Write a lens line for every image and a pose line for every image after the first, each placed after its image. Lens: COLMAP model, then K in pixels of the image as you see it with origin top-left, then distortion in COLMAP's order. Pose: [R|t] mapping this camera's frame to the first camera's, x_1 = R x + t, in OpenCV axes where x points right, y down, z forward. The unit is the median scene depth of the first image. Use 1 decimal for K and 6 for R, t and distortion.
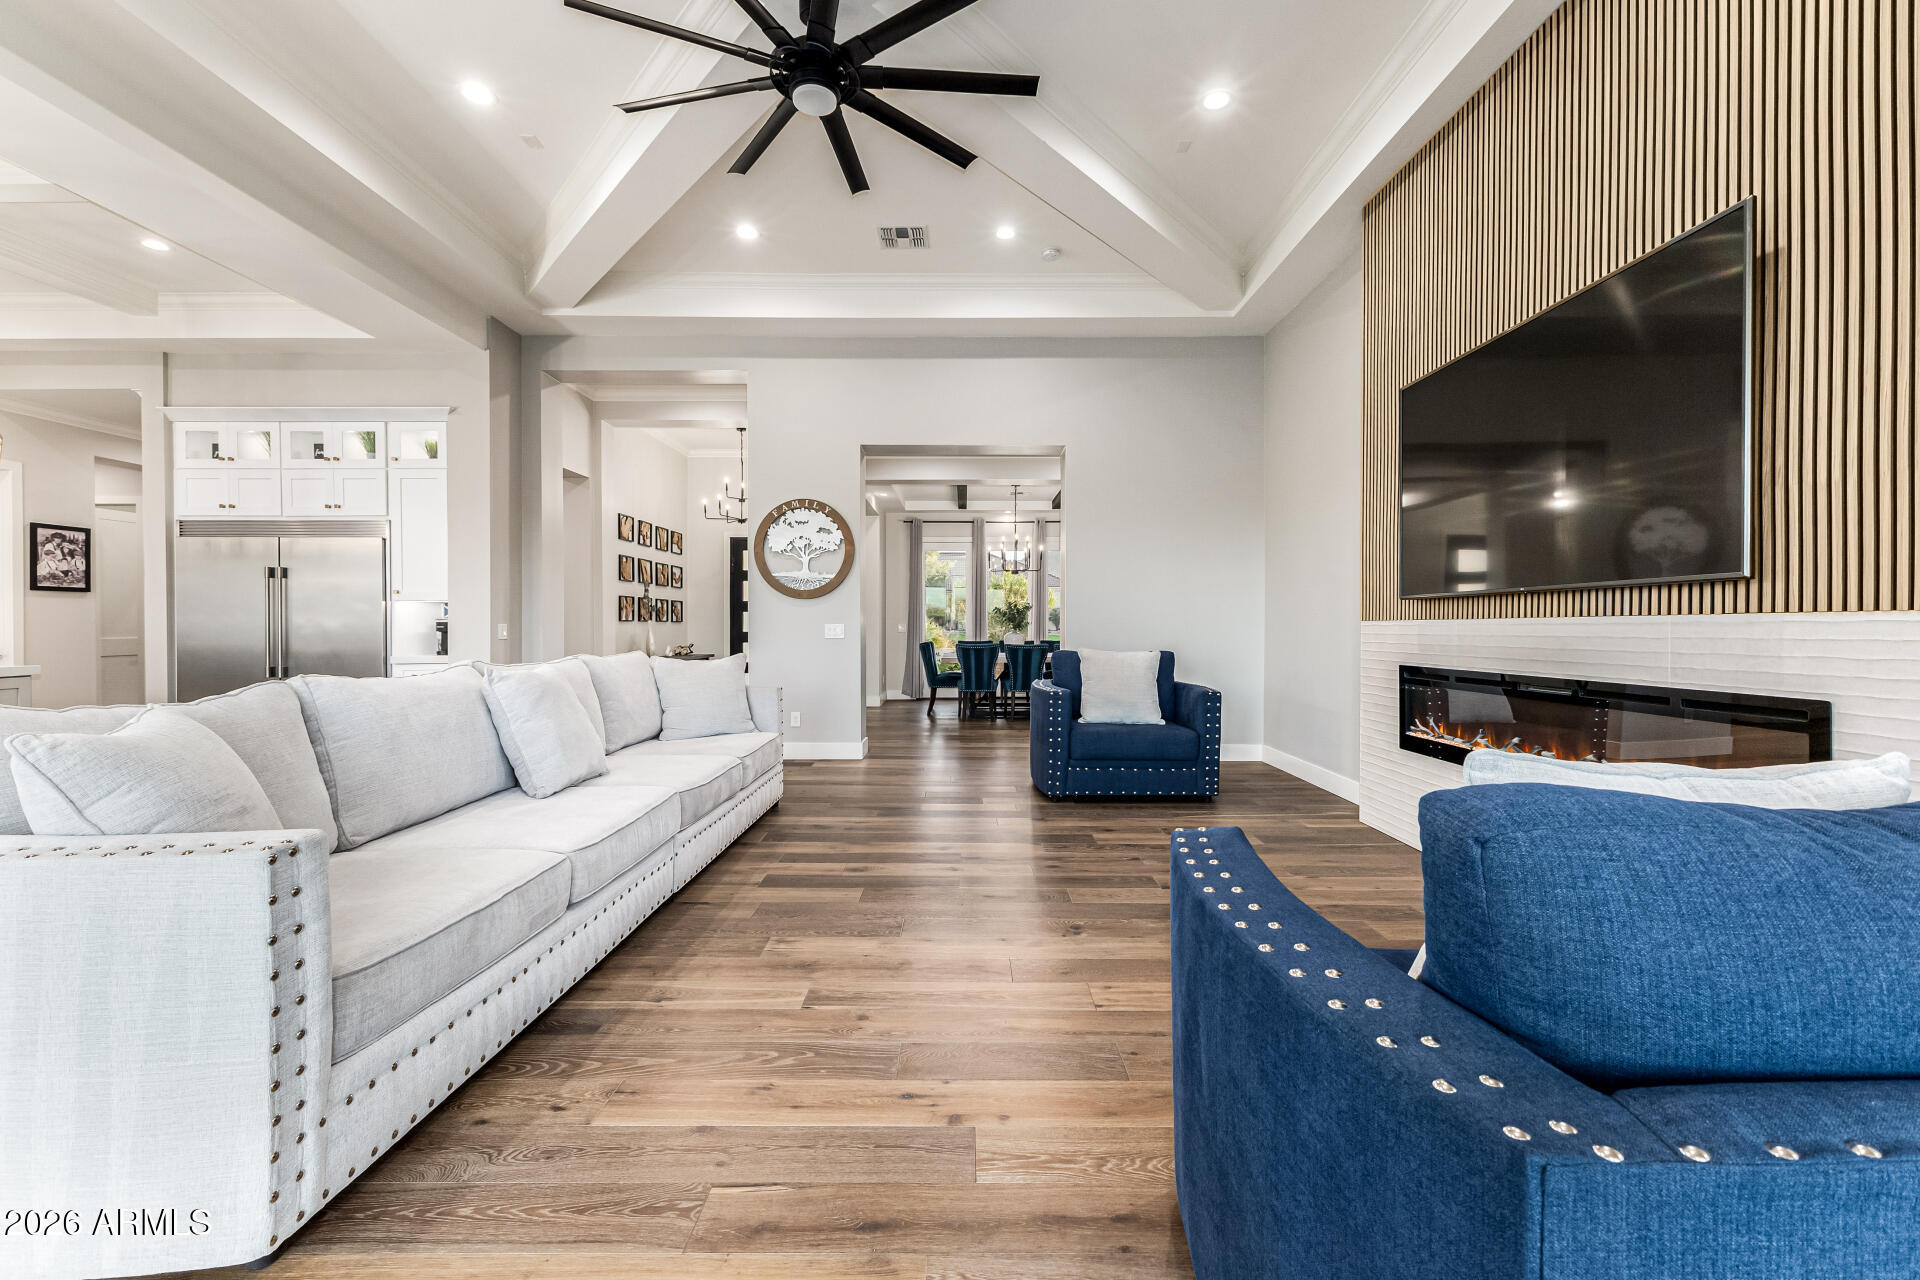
lens RADIAL K [[832.9, 0, 967.4], [0, 832.9, 630.2], [0, 0, 1]] dist [0.007233, -0.001096]
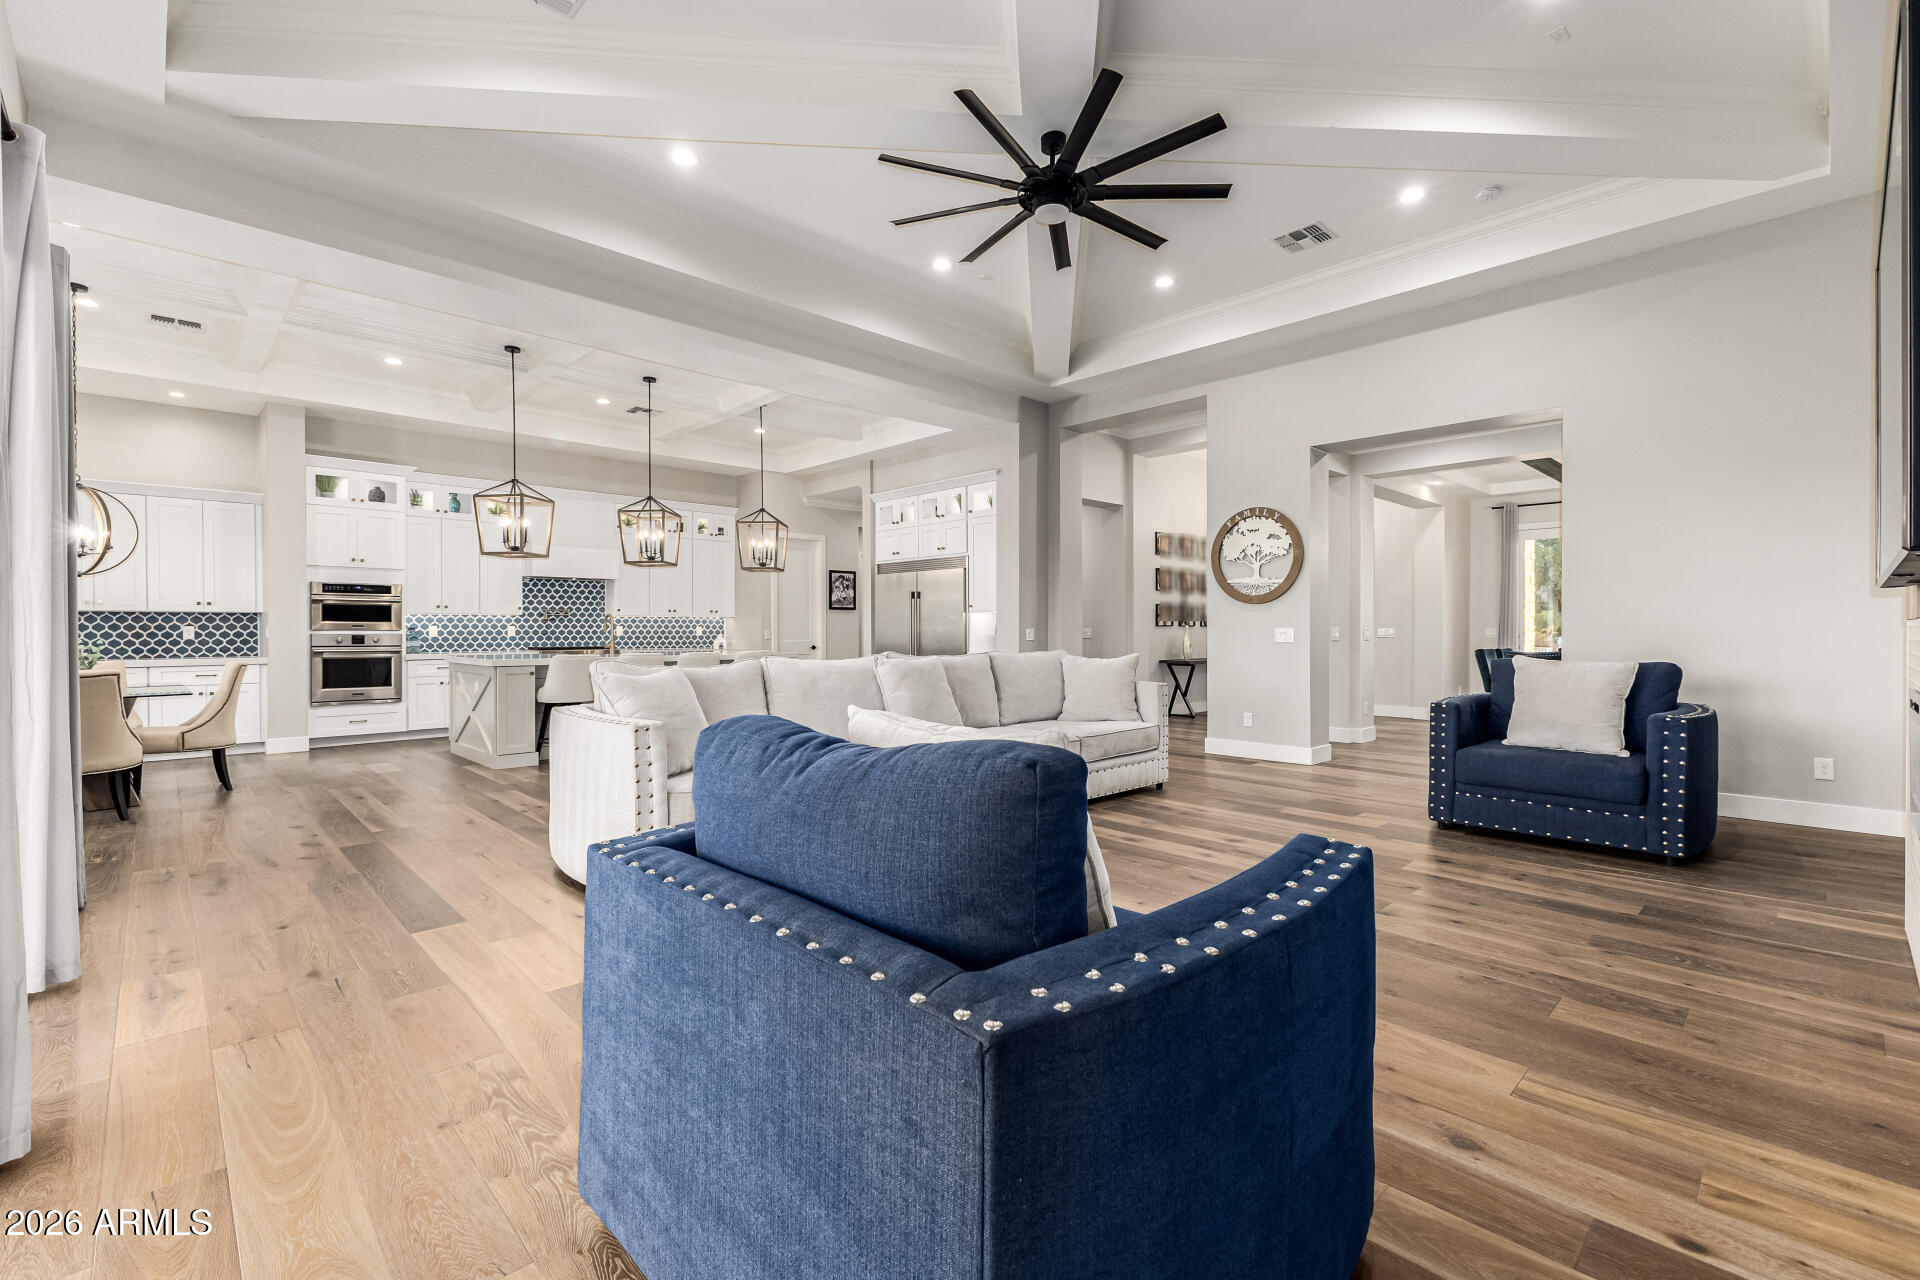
lens RADIAL K [[832.9, 0, 952.5], [0, 832.9, 637.5], [0, 0, 1]] dist [0.007233, -0.001096]
pose [[0.686545, 0.005986, -0.727063, 0.318841], [-0.003188, 0.999981, 0.005222, 0.000246], [0.727080, -0.001267, 0.686551, 0.011291]]
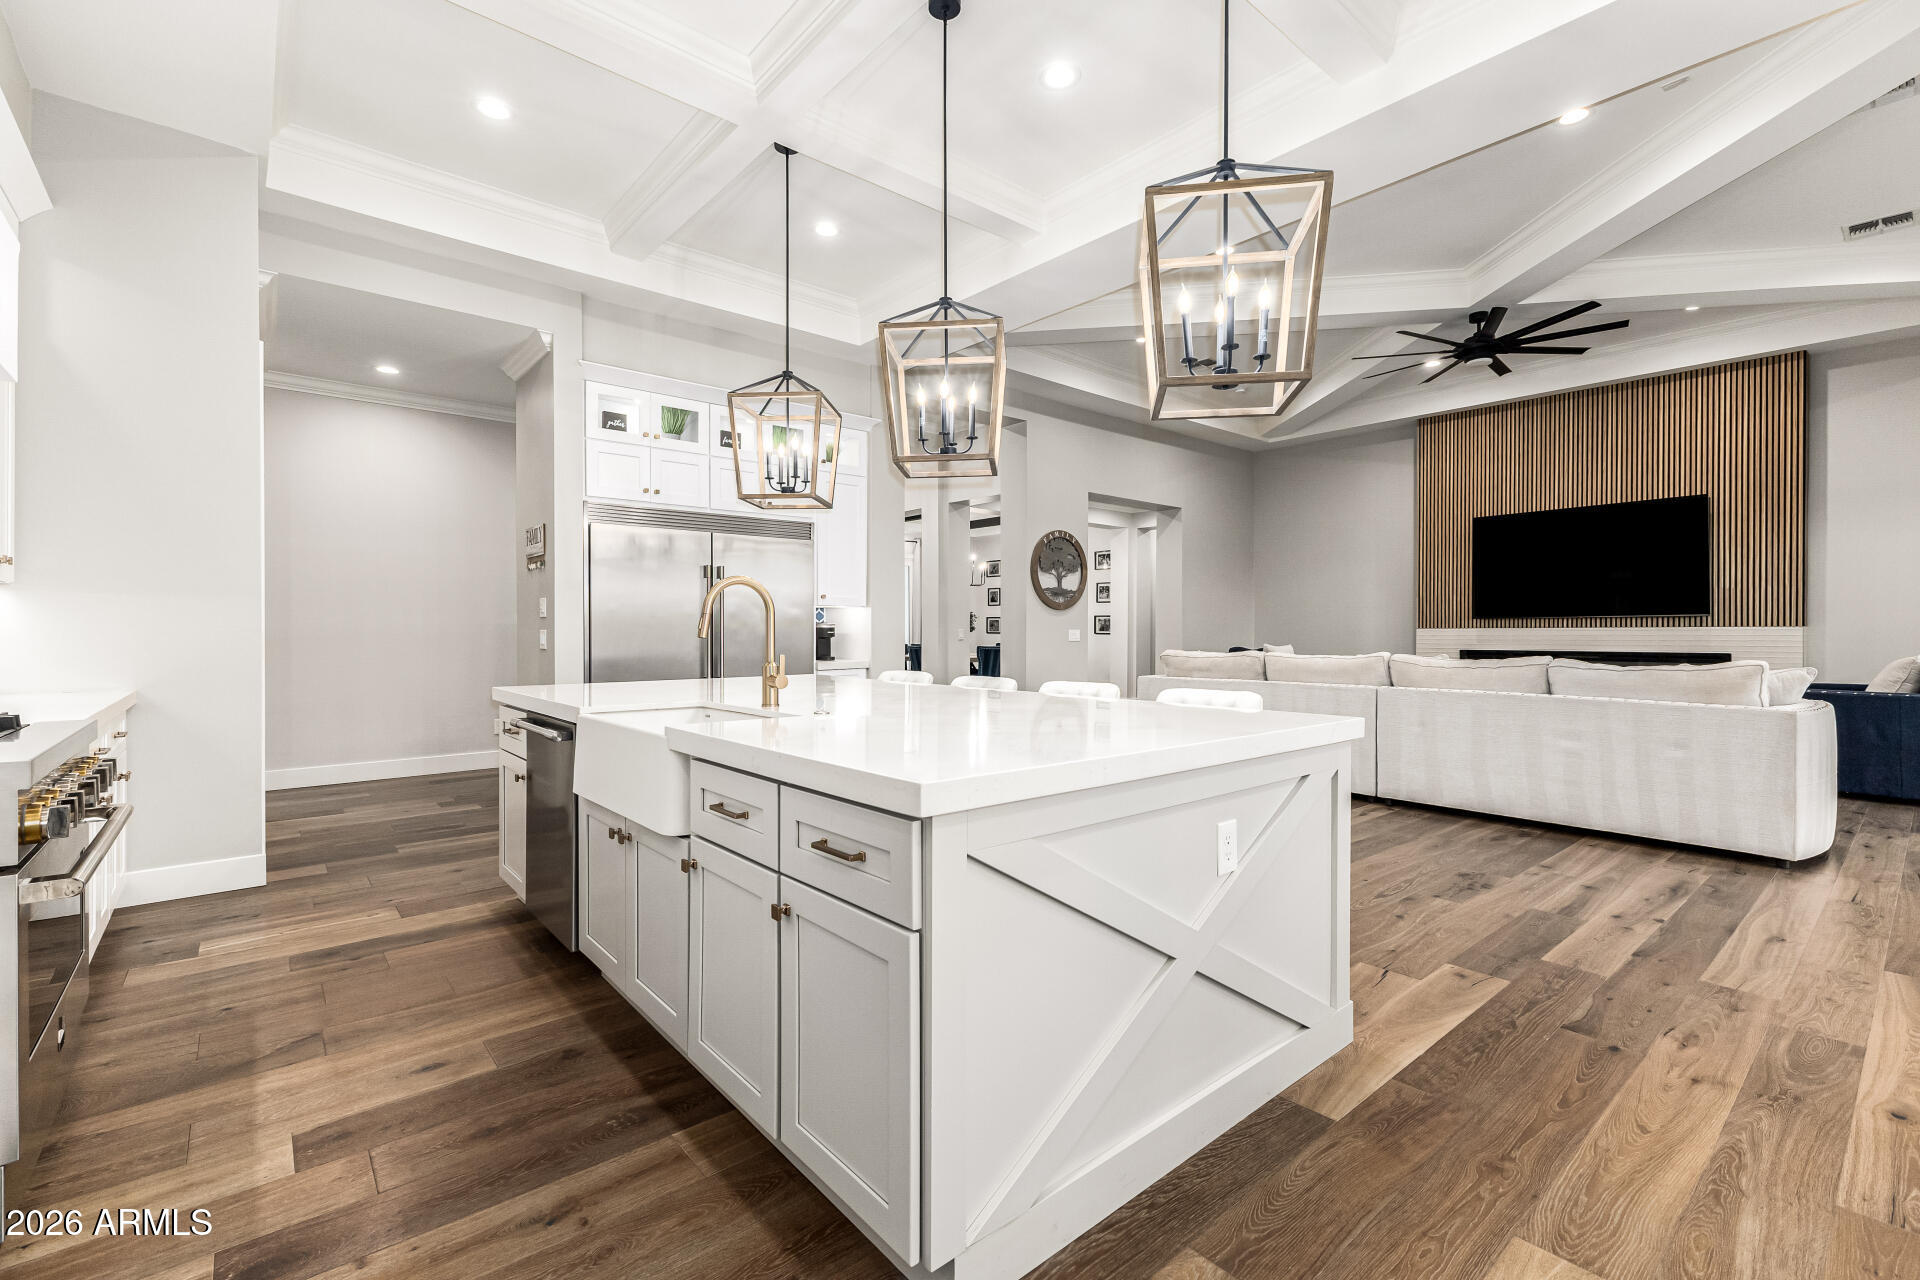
lens RADIAL K [[832.9, 0, 956.1], [0, 832.9, 639.7], [0, 0, 1]] dist [0.007233, -0.001096]
pose [[0.761140, -0.007920, 0.648539, -1.201232], [0.003788, 0.999963, 0.007765, -0.002176], [-0.648576, -0.003454, 0.761142, 0.149860]]
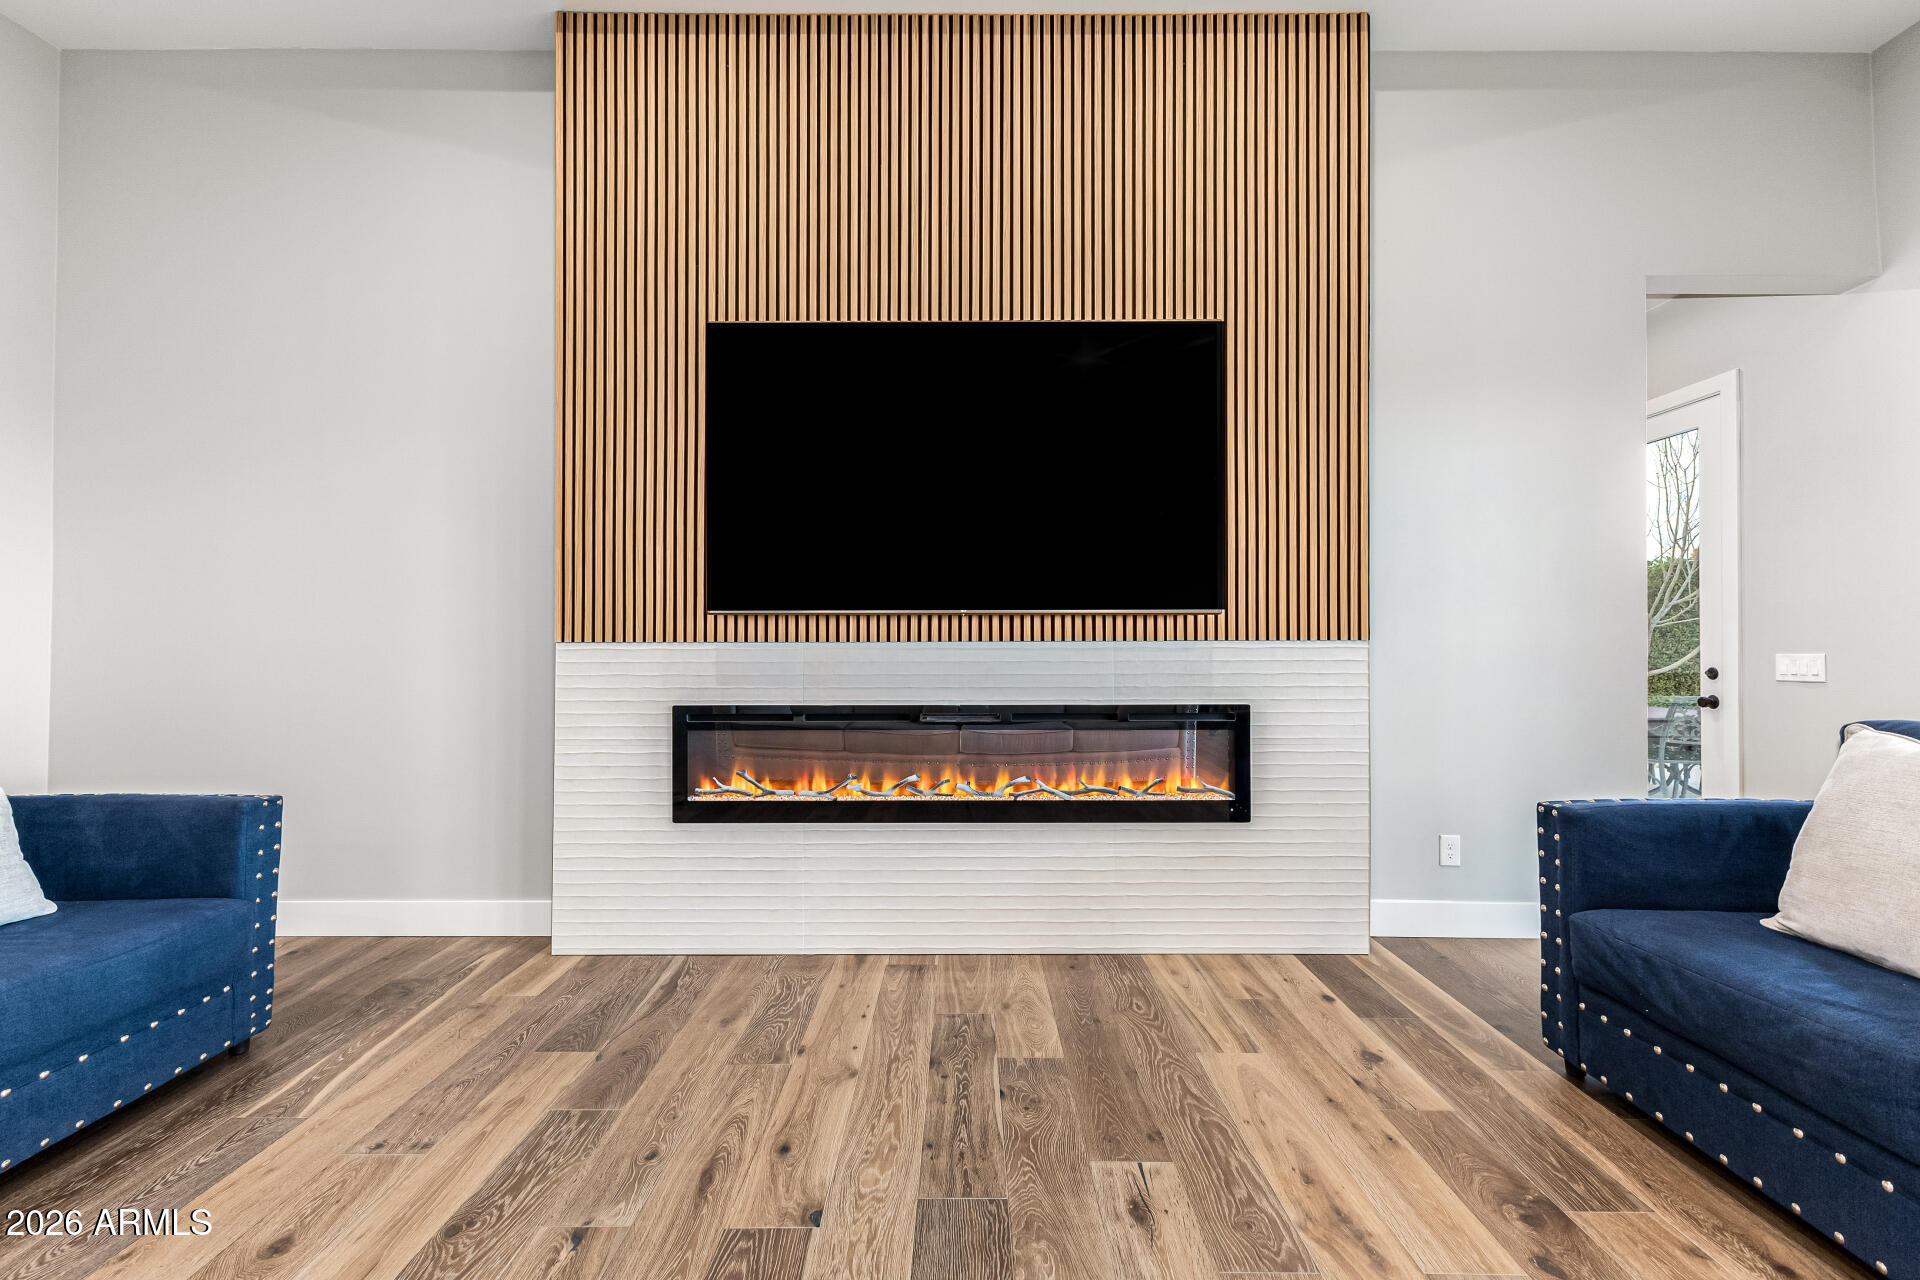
lens RADIAL K [[832.9, 0, 960.7], [0, 832.9, 634.7], [0, 0, 1]] dist [0.007233, -0.001096]
pose [[0.008762, 0.003716, 0.999955, -0.126748], [0.003803, 0.999986, -0.003750, -0.009775], [-0.999954, 0.003835, 0.008748, 0.499727]]
